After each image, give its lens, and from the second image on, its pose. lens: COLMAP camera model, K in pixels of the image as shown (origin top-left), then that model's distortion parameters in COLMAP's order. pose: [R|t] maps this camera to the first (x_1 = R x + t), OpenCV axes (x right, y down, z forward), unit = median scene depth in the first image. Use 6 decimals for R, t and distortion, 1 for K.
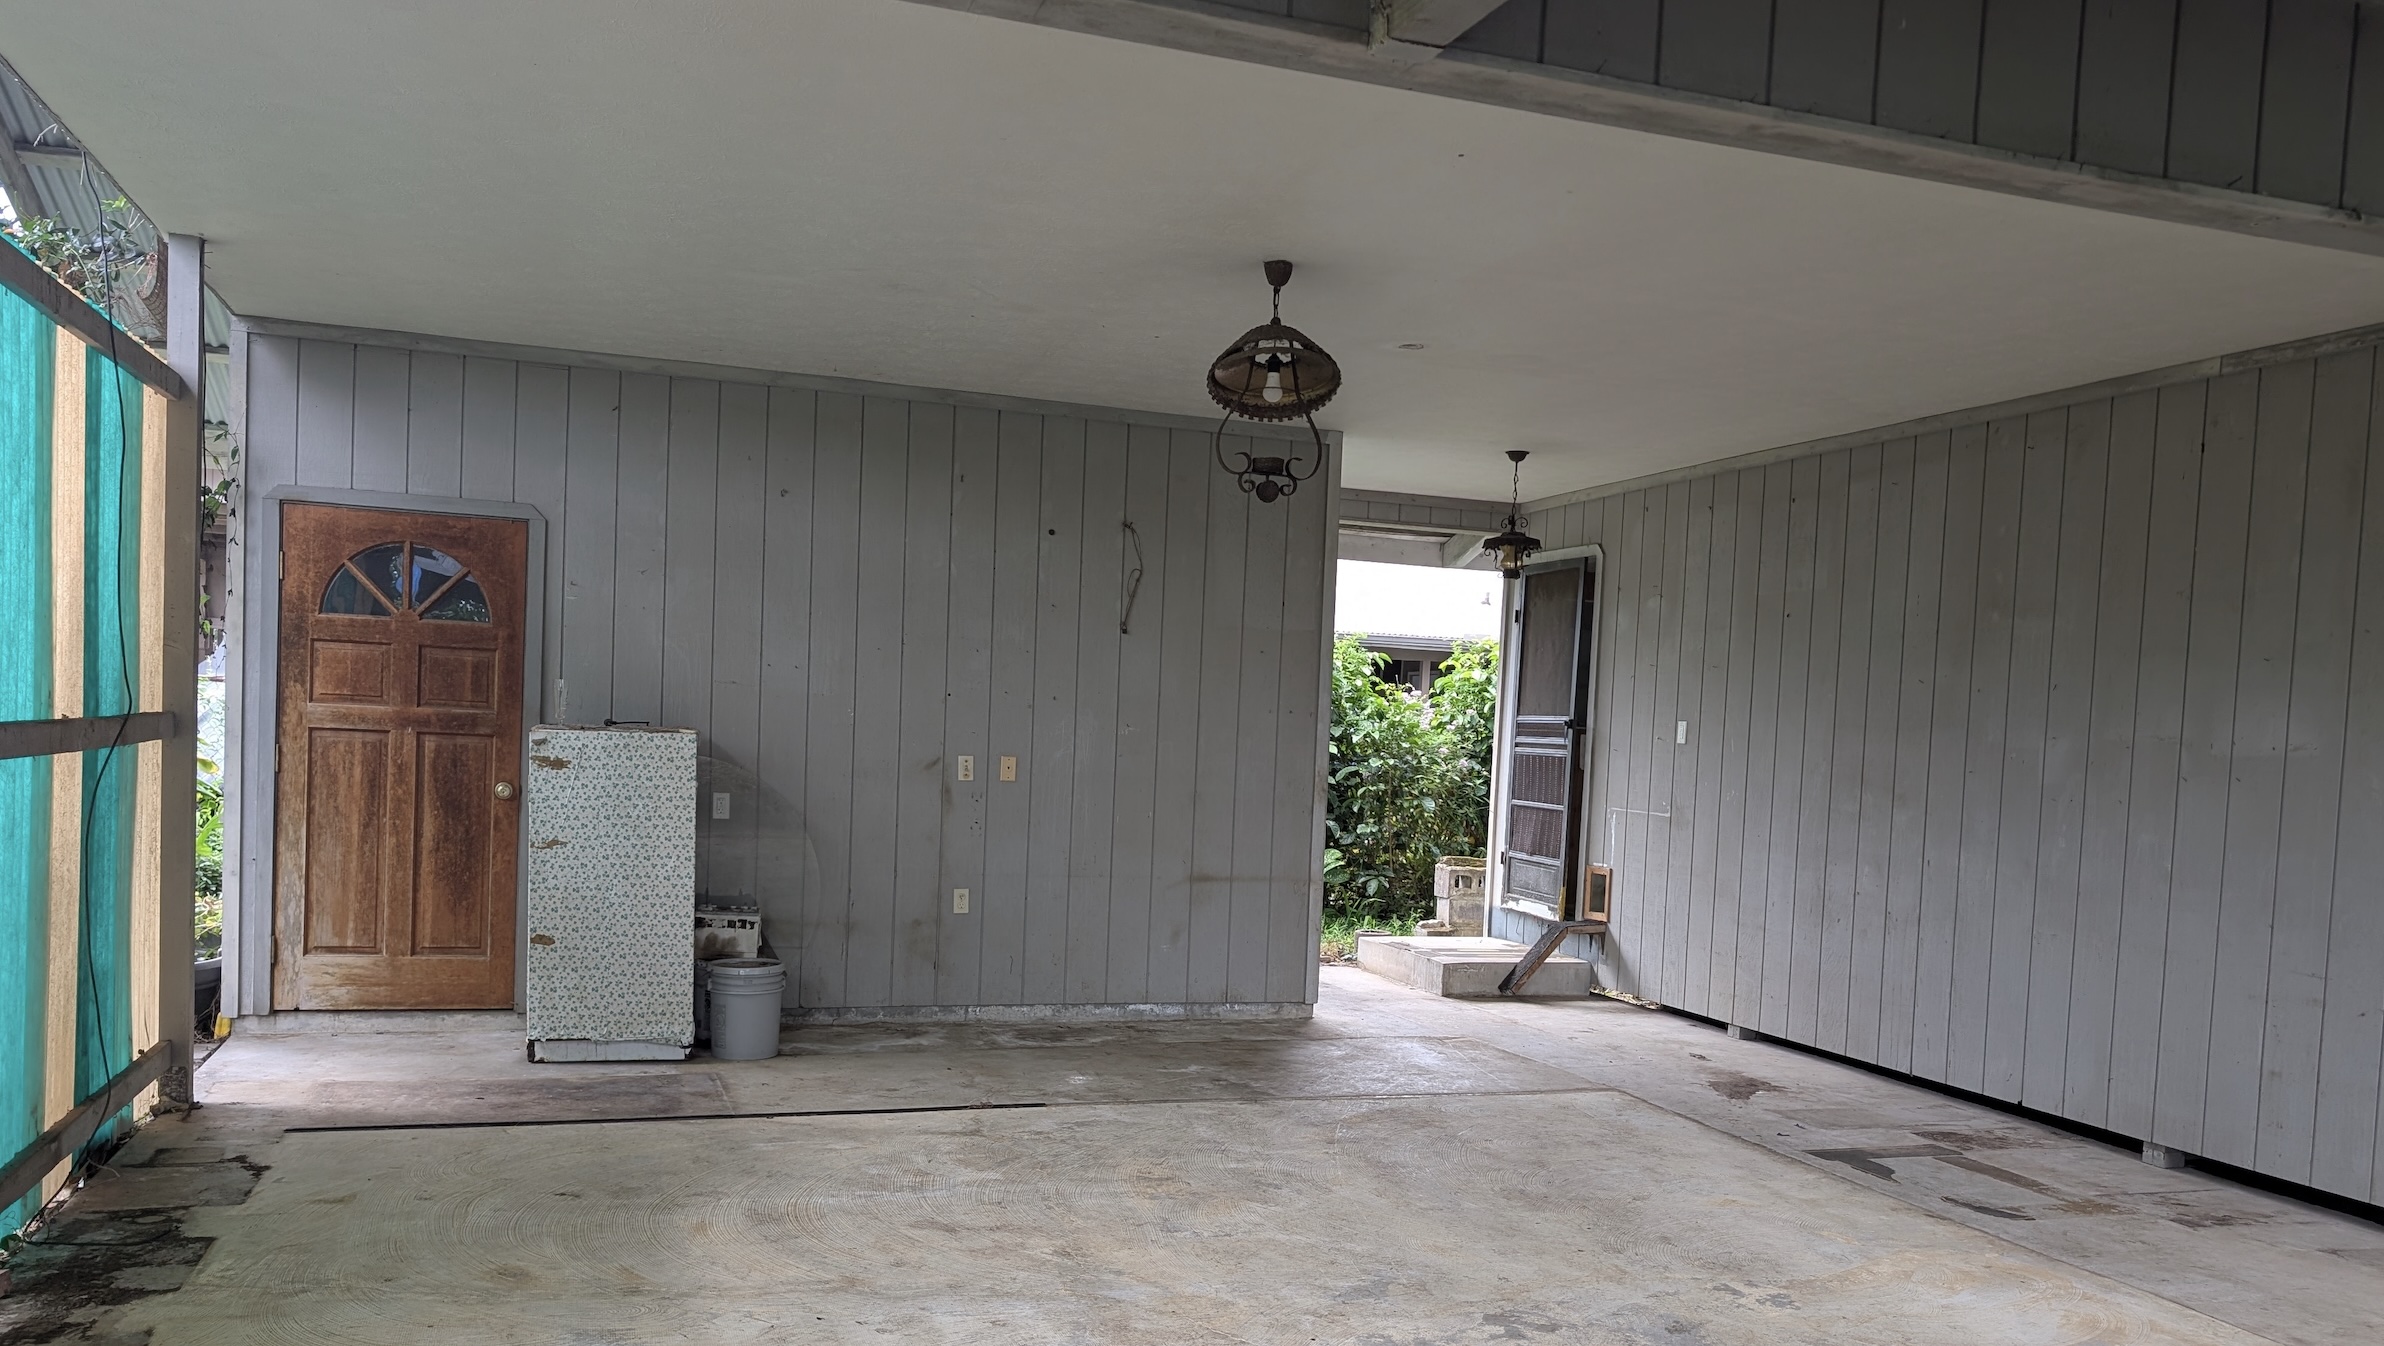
lens RADIAL K [[1783.2, 0, 1194.5], [0, 1783.2, 672.5], [0, 0, 1]] dist [0.002362, -0.002802]
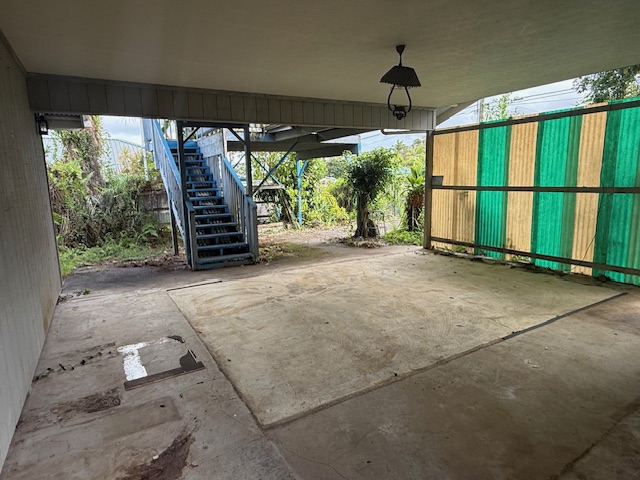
lens RADIAL K [[382.6, 0, 320.3], [0, 382.6, 239.5], [0, 0, 1]] dist [0.004677, 0.000517]
pose [[-0.981802, 0.014508, -0.189354, 0.307939], [-0.010124, 0.991661, 0.128476, 0.035183], [0.189639, 0.128055, -0.973467, 1.625736]]
